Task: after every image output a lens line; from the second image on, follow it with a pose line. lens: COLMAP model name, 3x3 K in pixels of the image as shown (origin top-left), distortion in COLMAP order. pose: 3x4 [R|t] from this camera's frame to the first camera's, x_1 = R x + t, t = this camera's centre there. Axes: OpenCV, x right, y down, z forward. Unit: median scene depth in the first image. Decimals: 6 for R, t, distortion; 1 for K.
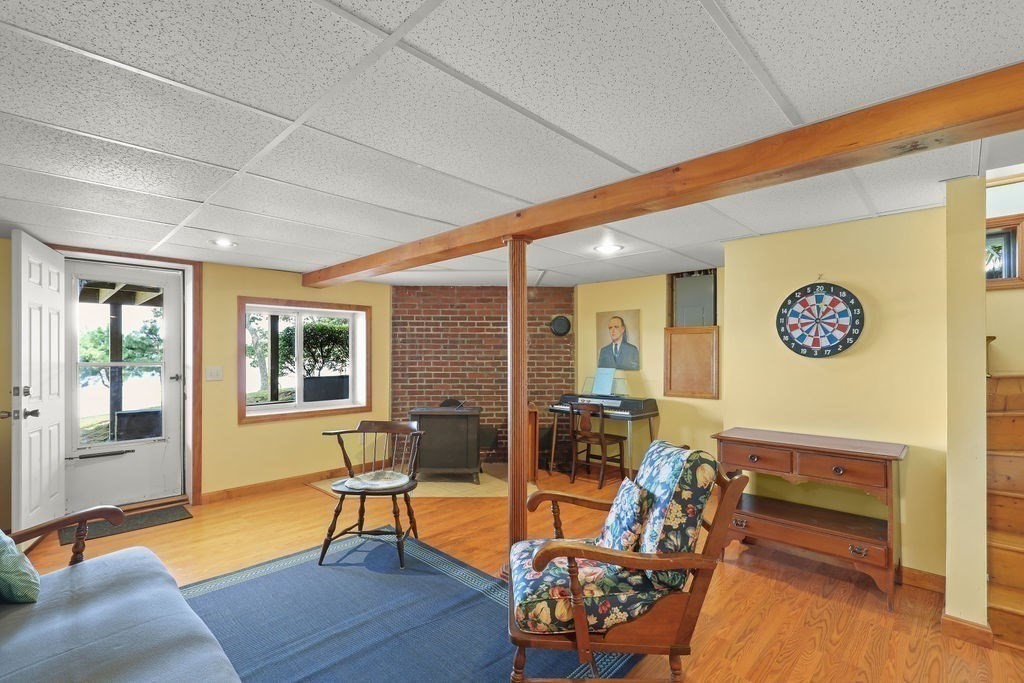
lens RADIAL K [[460.2, 0, 514.4], [0, 460.2, 353.8], [0, 0, 1]] dist [-0.001064, -0.000099]
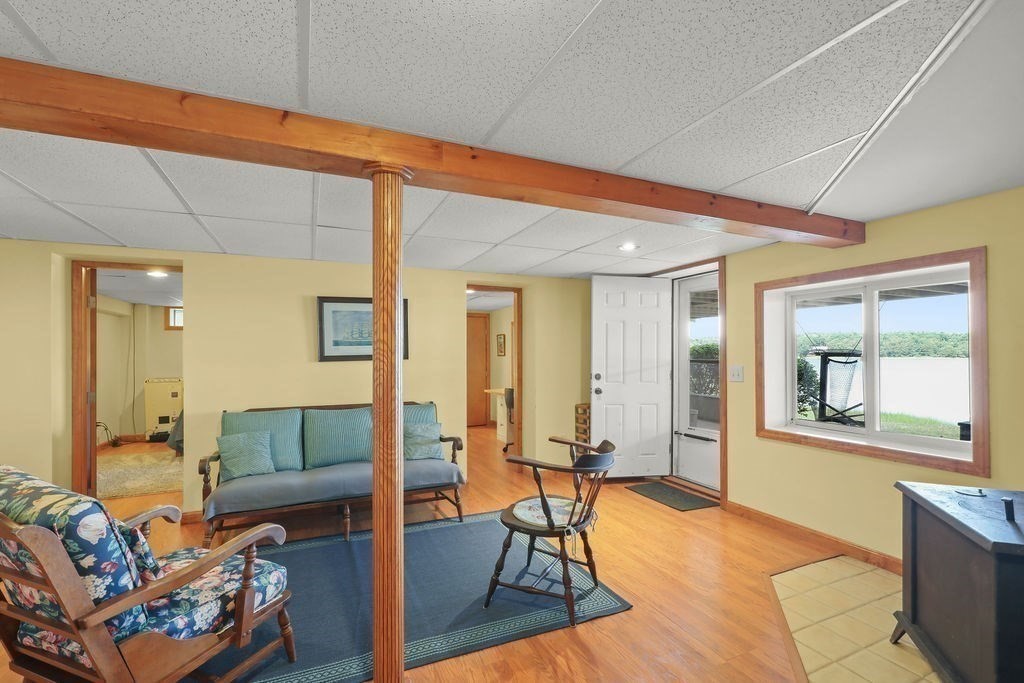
lens RADIAL K [[460.2, 0, 514.4], [0, 460.2, 353.8], [0, 0, 1]] dist [-0.001064, -0.000099]
pose [[-0.371718, 0.005222, -0.928331, 0.428222], [0.006935, 0.999972, 0.002848, -0.003517], [0.928320, -0.005380, -0.371744, 1.119398]]
